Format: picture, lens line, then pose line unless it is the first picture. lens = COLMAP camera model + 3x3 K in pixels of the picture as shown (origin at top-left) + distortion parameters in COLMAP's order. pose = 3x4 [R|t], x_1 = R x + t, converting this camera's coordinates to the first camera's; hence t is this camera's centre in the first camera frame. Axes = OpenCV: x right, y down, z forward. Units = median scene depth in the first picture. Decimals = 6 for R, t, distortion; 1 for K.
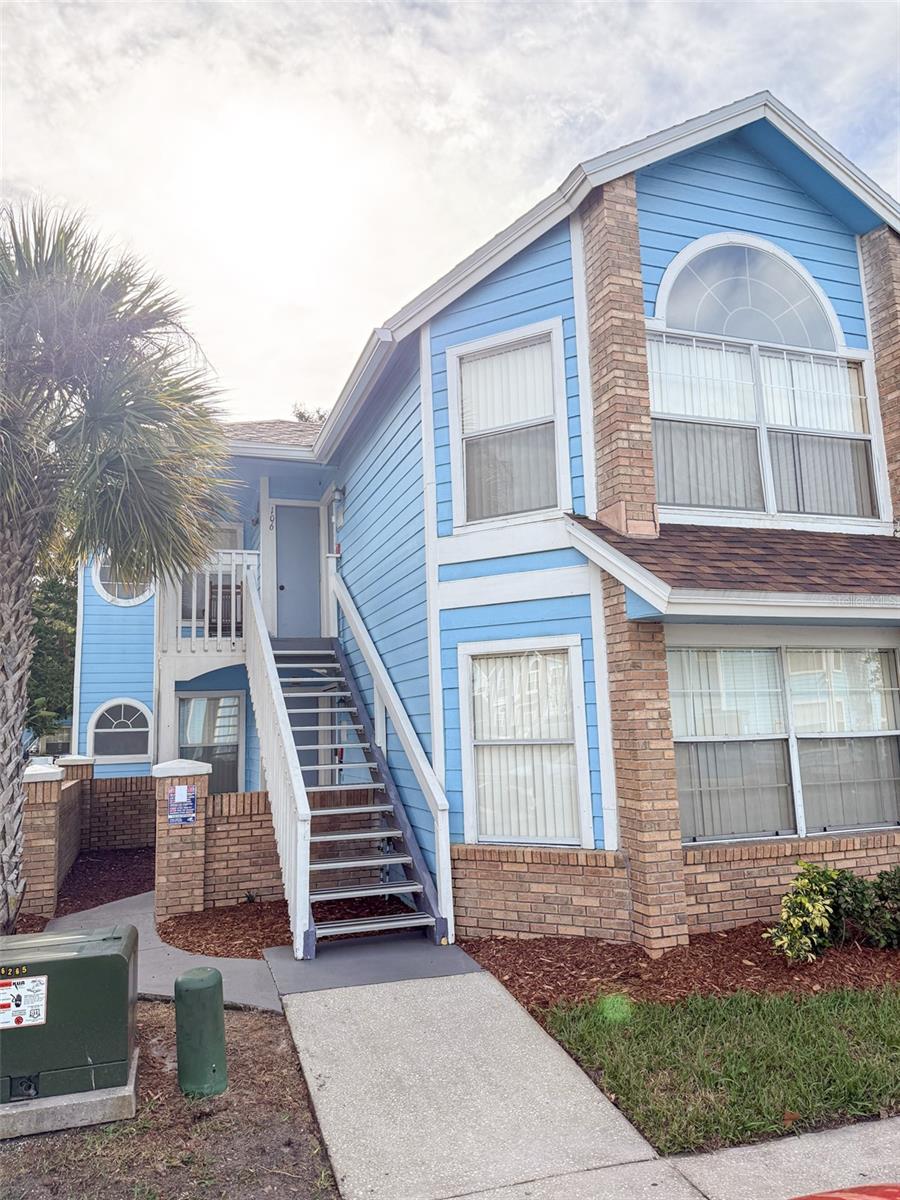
lens RADIAL K [[841.7, 0, 445.6], [0, 841.7, 600.6], [0, 0, 1]] dist [0.144228, -0.278518]
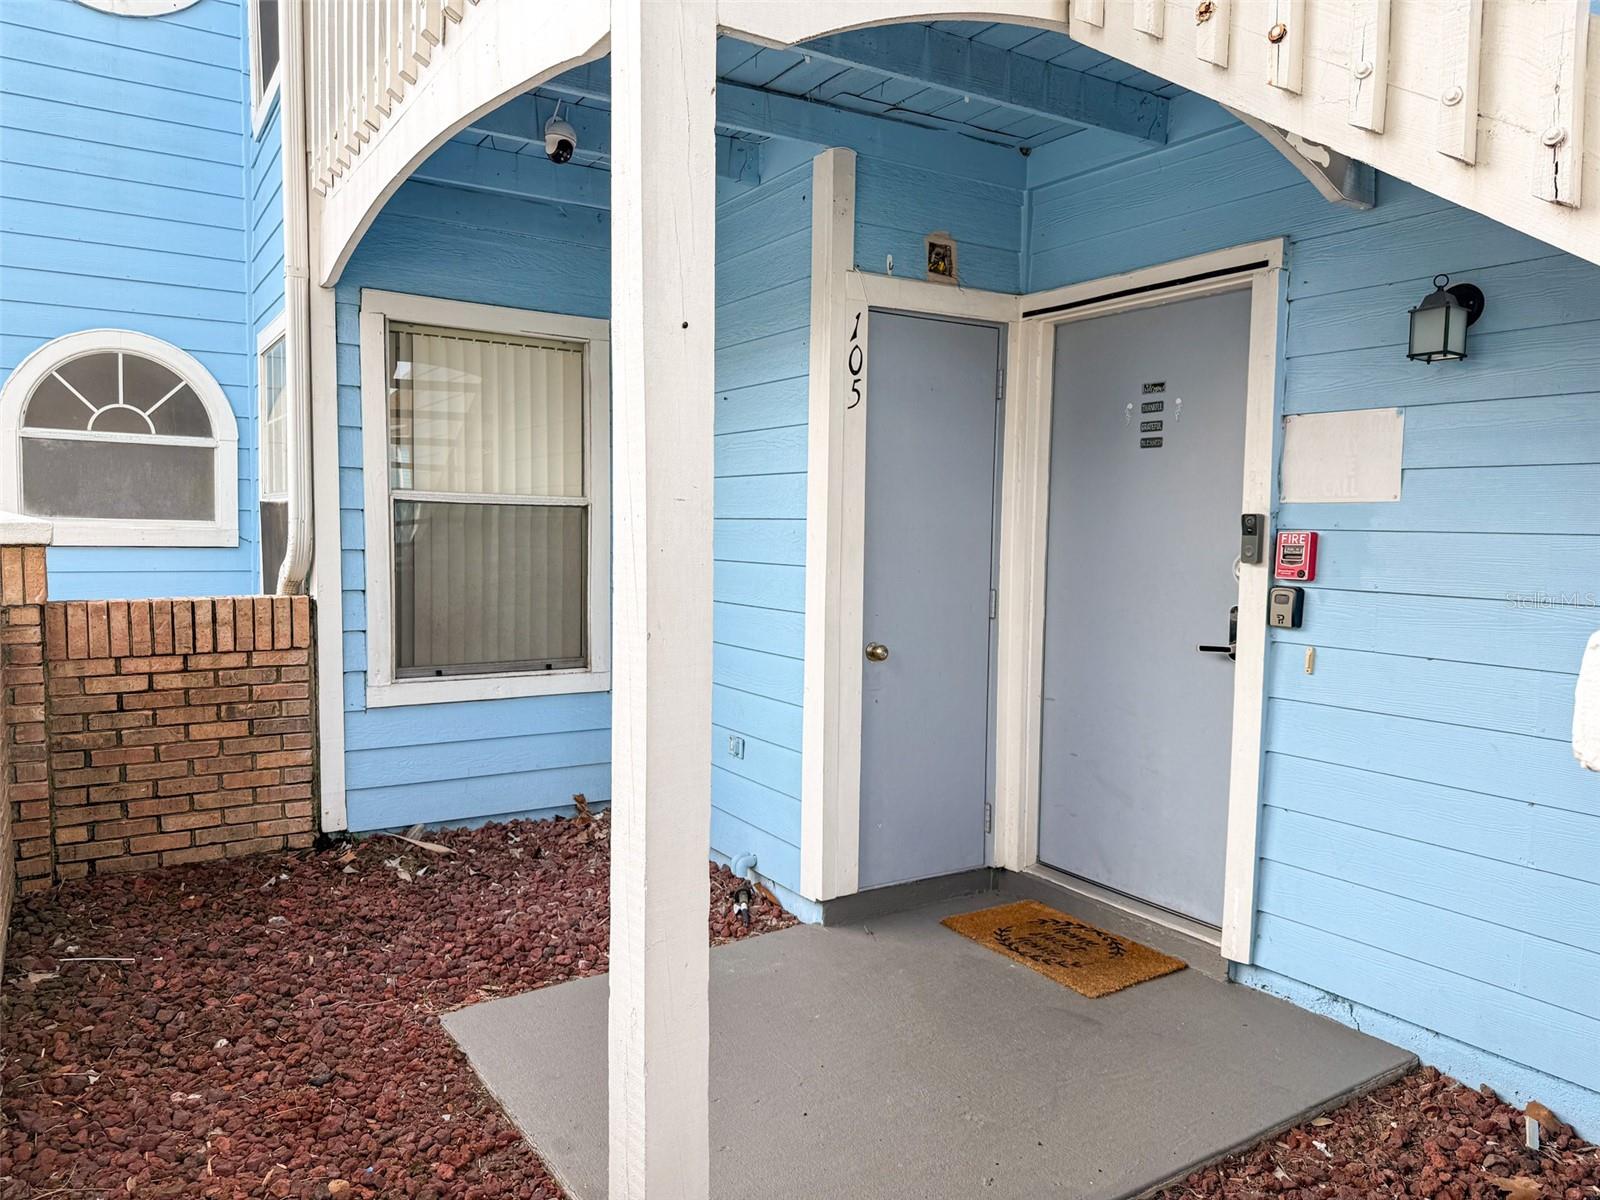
lens RADIAL K [[1121.8, 0, 797.7], [0, 1121.8, 586.1], [0, 0, 1]] dist [-0.020471, -0.000834]
pose [[0.966370, 0.030470, 0.255344, -0.427701], [-0.082861, 0.976891, 0.197021, 0.183360], [-0.243440, -0.211553, 0.946563, 0.966625]]
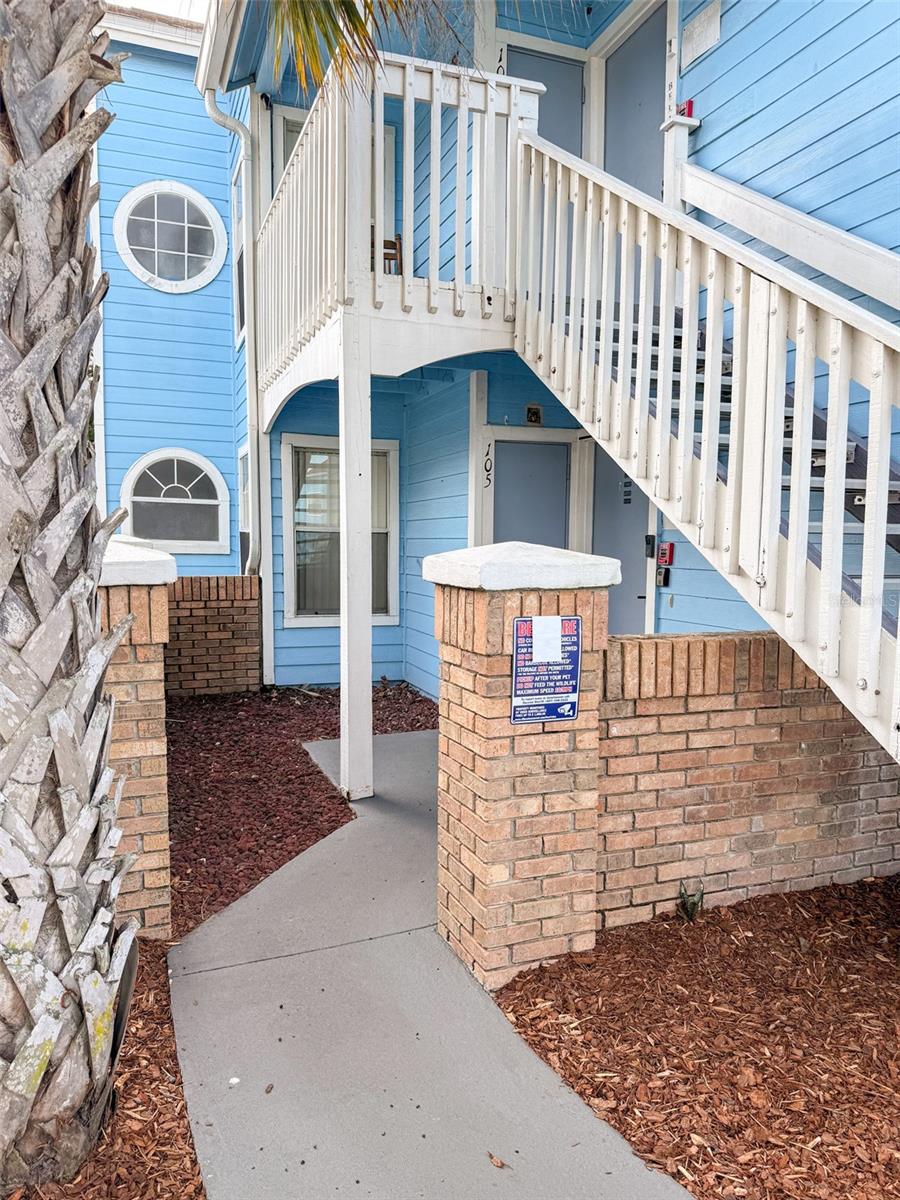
lens RADIAL K [[848.3, 0, 448.3], [0, 848.3, 603.6], [0, 0, 1]] dist [0.072166, -0.101901]
pose [[0.998597, 0.038013, 0.036865, -0.350958], [-0.045320, 0.973605, 0.223693, 0.133887], [-0.027389, -0.225050, 0.973962, 0.652472]]
